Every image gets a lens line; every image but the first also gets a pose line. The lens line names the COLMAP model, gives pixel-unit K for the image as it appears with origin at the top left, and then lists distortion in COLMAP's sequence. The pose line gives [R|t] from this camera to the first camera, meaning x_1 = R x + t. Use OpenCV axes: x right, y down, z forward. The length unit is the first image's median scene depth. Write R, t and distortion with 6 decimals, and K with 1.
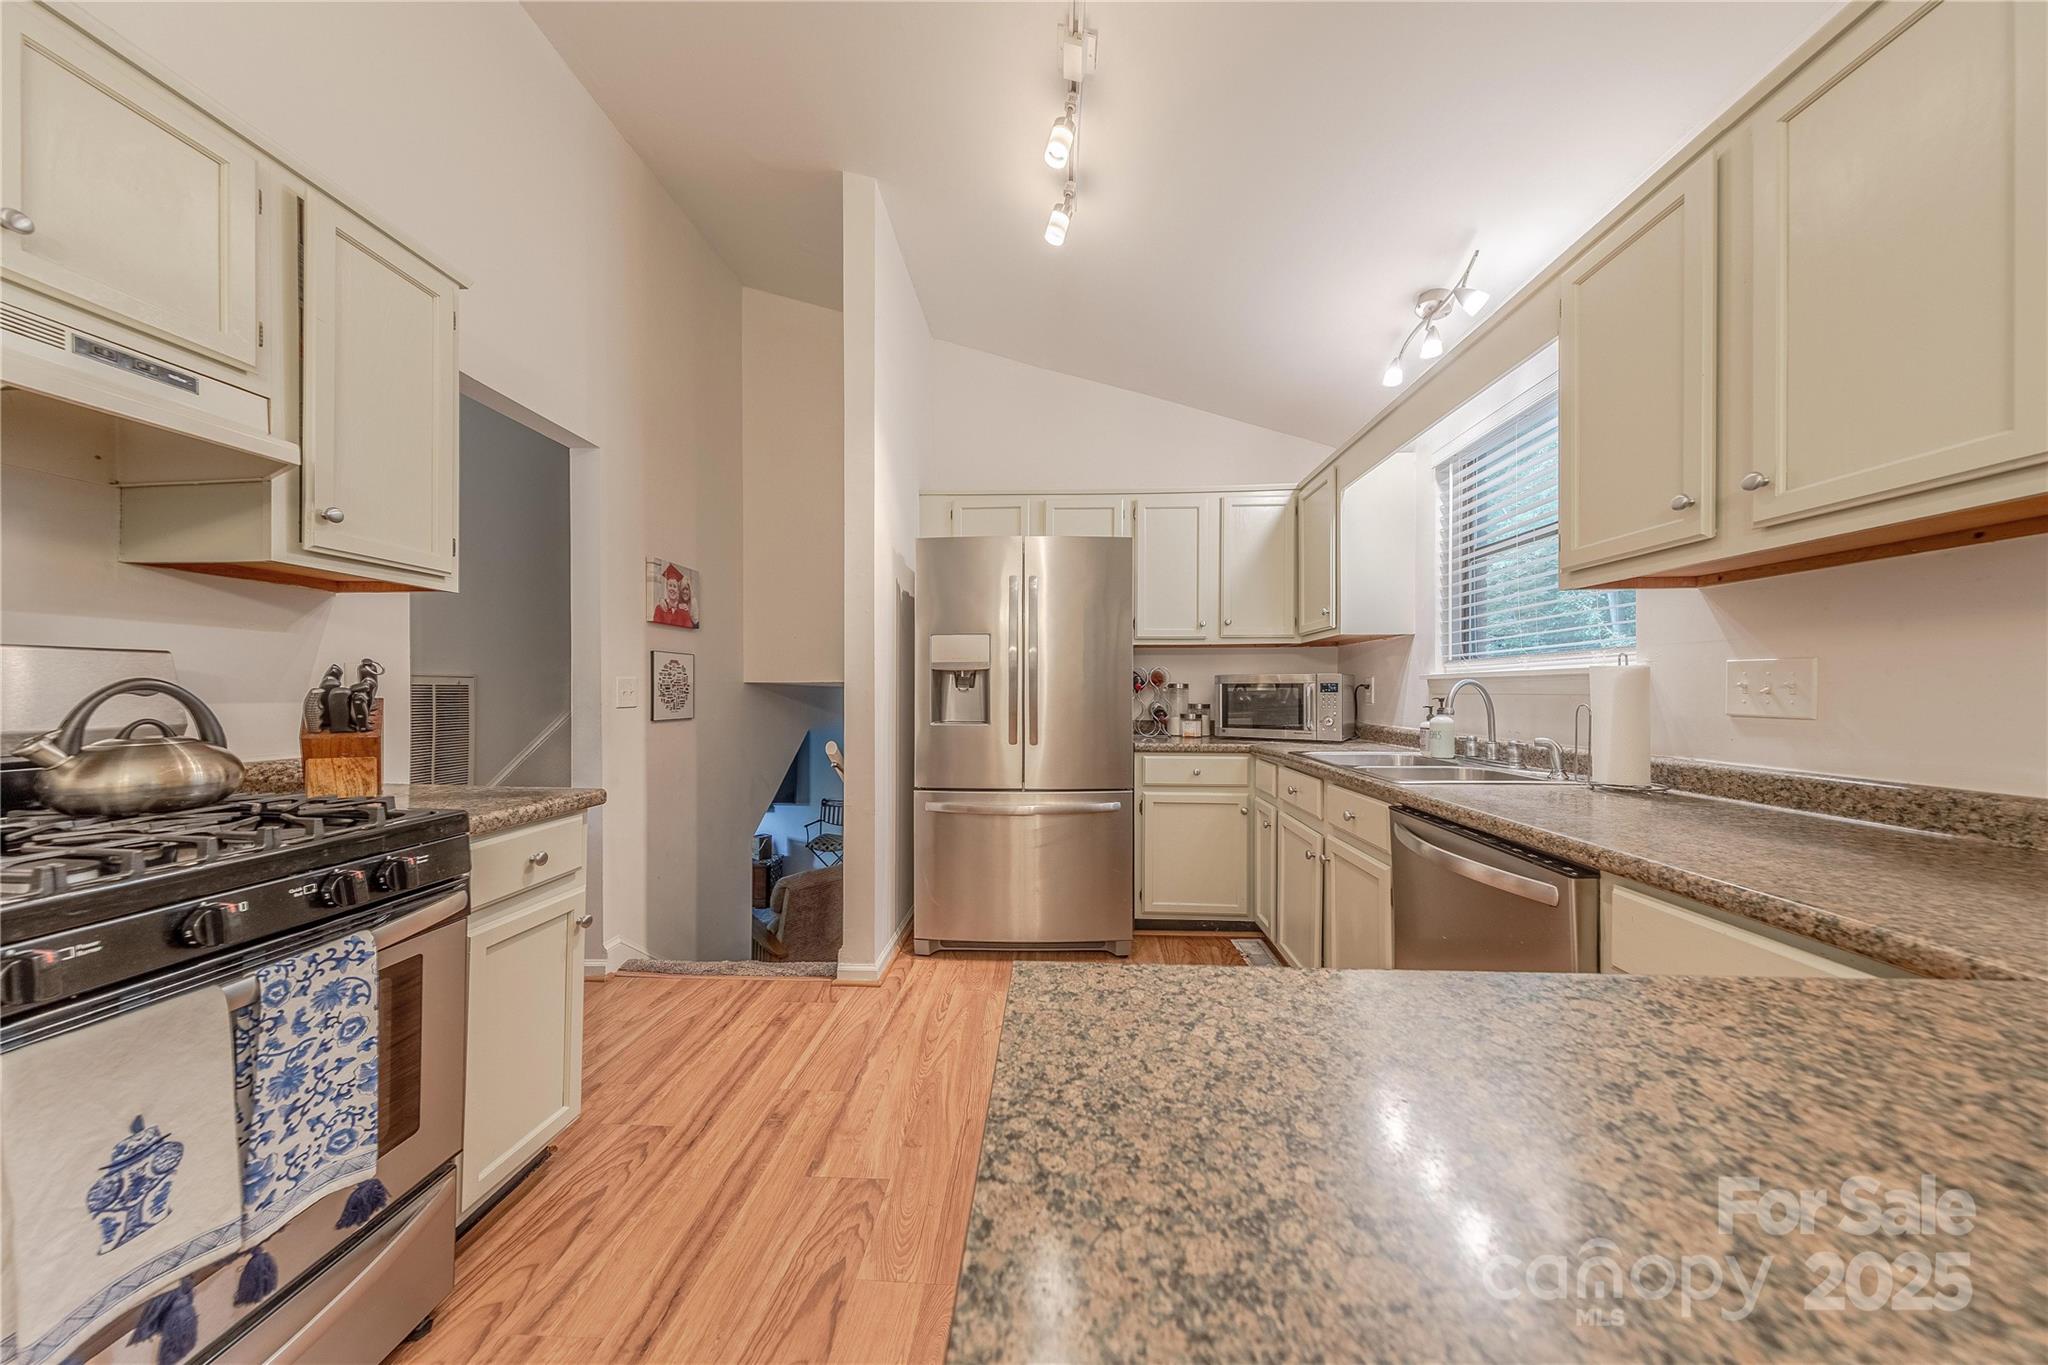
lens RADIAL K [[656.4, 0, 1032.8], [0, 656.4, 686.7], [0, 0, 1]] dist [0.008663, -0.000029]
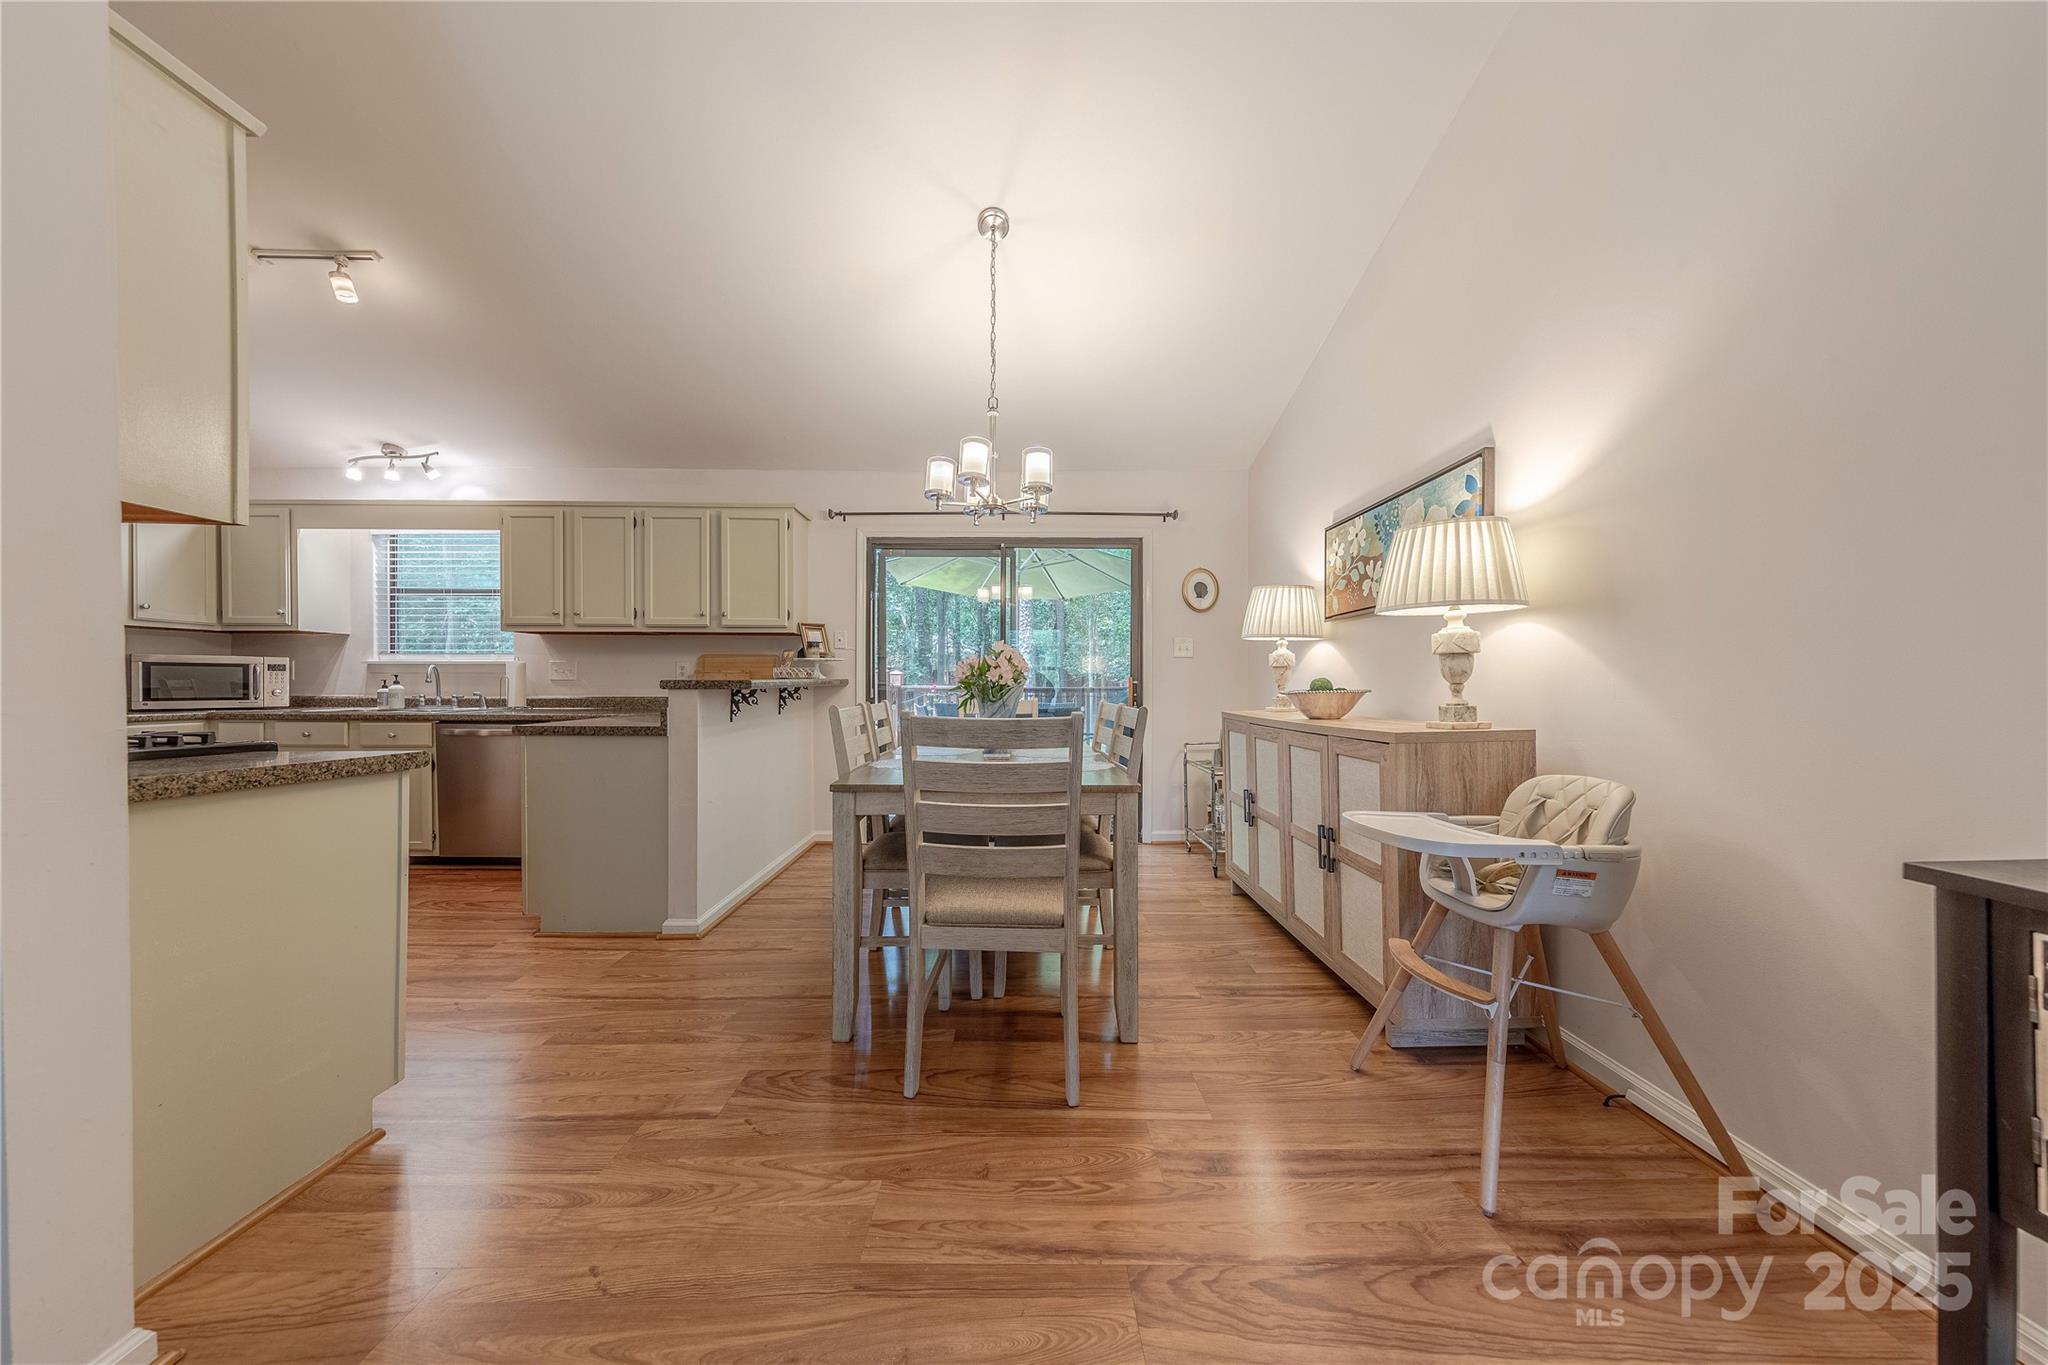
lens RADIAL K [[636.8, 0, 1009.4], [0, 636.8, 690.7], [0, 0, 1]] dist [0.000441, -0.000002]
pose [[-0.055846, -0.012937, 0.998356, -1.498906], [-0.009114, 0.999881, 0.012447, 0.030353], [-0.998398, -0.008403, -0.055958, -0.693155]]
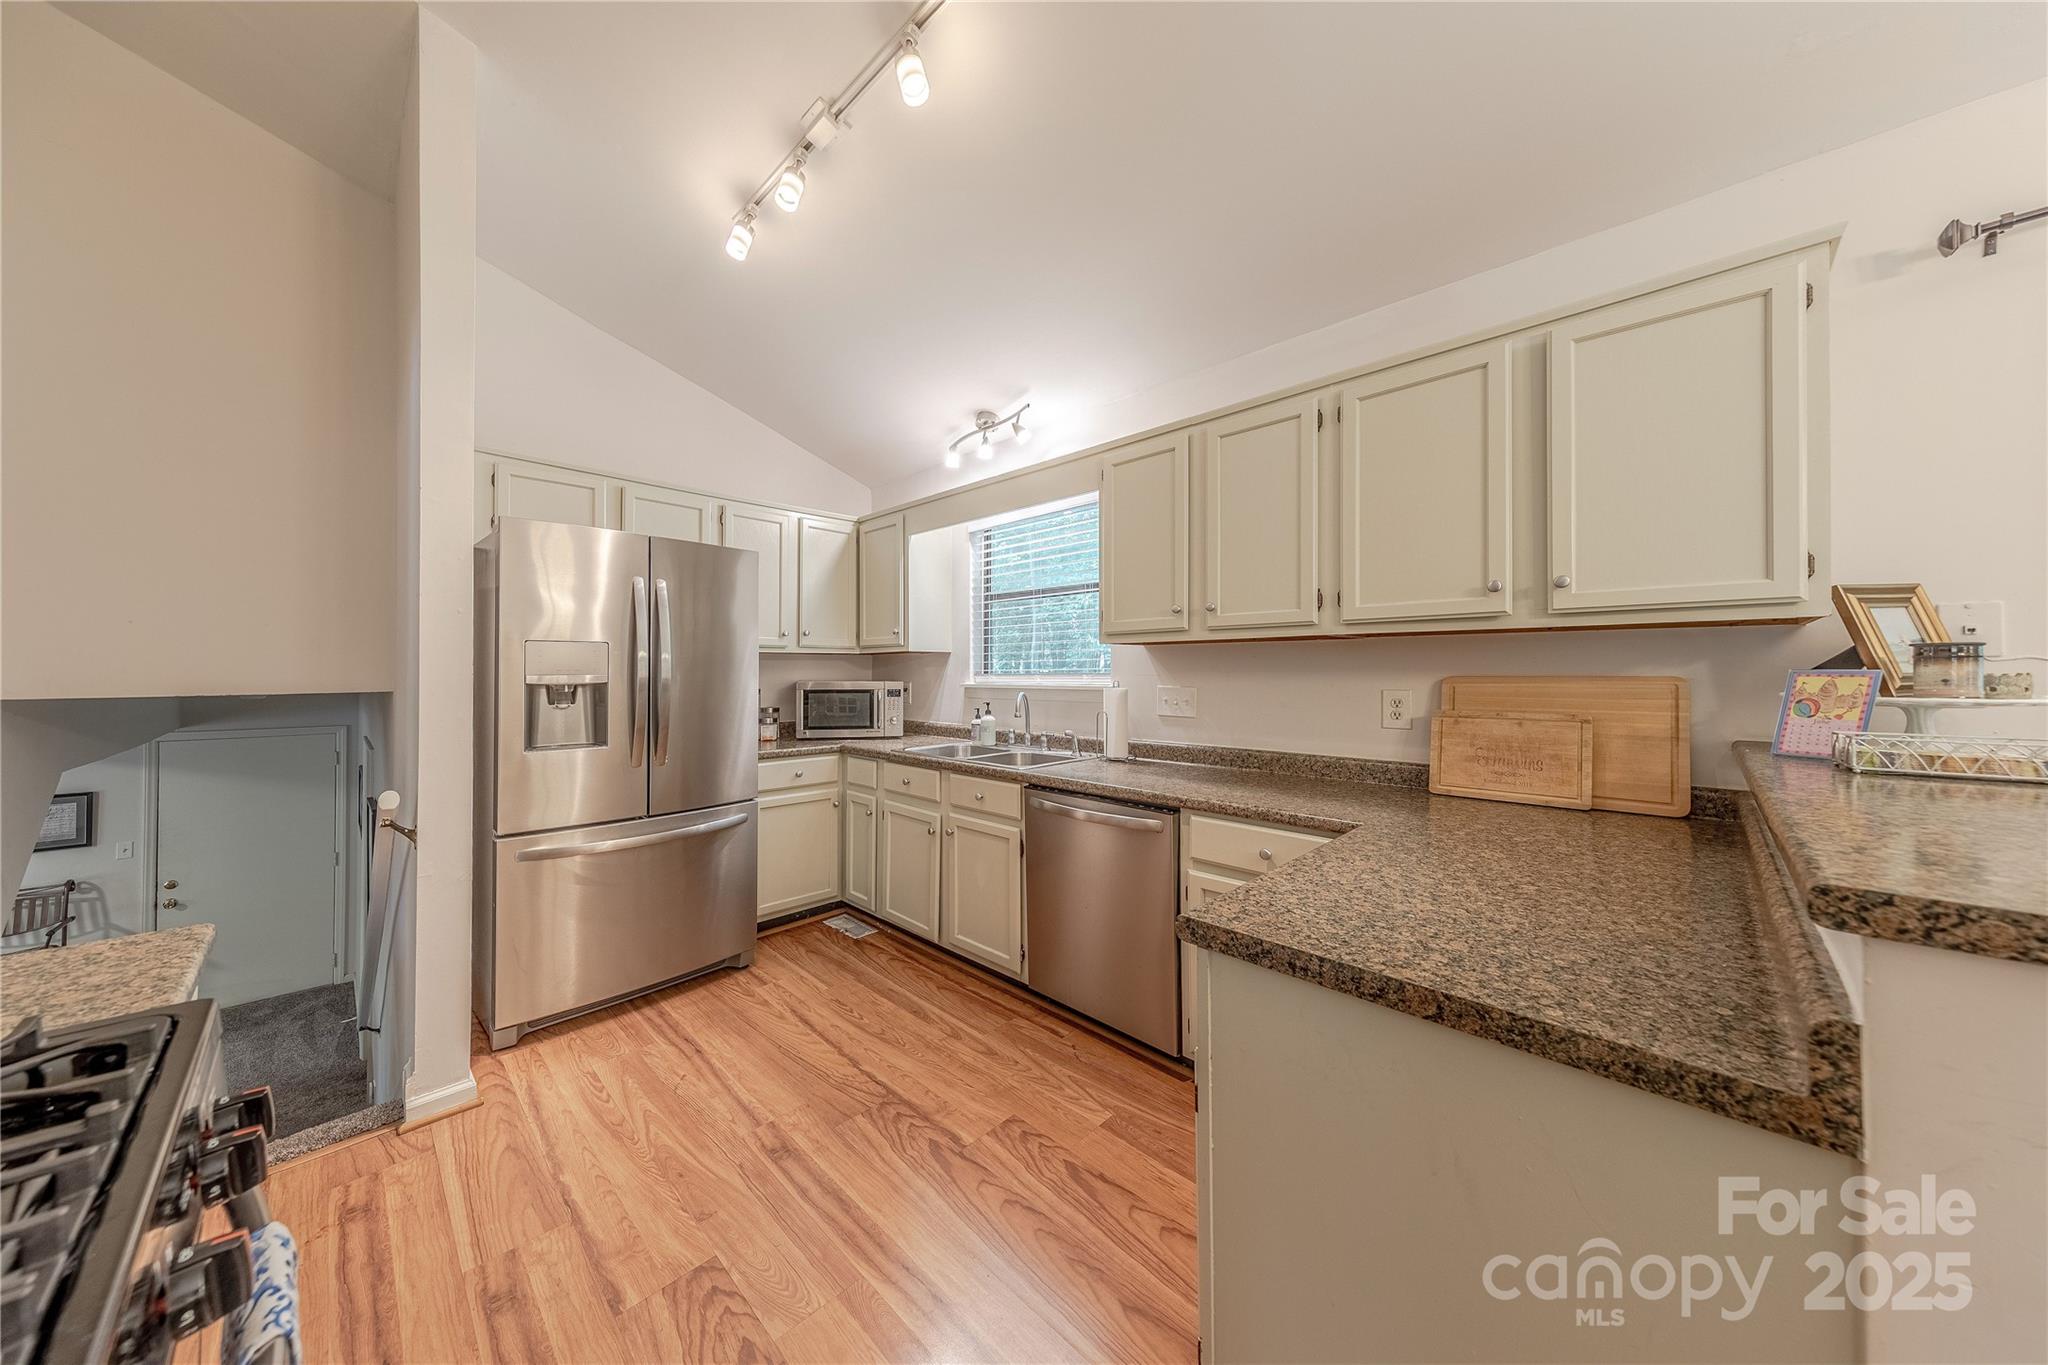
lens RADIAL K [[663.1, 0, 968.0], [0, 663.1, 665.8], [0, 0, 1]] dist [0.006789, -0.000113]
pose [[0.691925, 0.005354, 0.721949, -0.542775], [-0.003109, 0.999985, -0.004436, -0.069573], [-0.721962, 0.000824, 0.691932, 0.073506]]
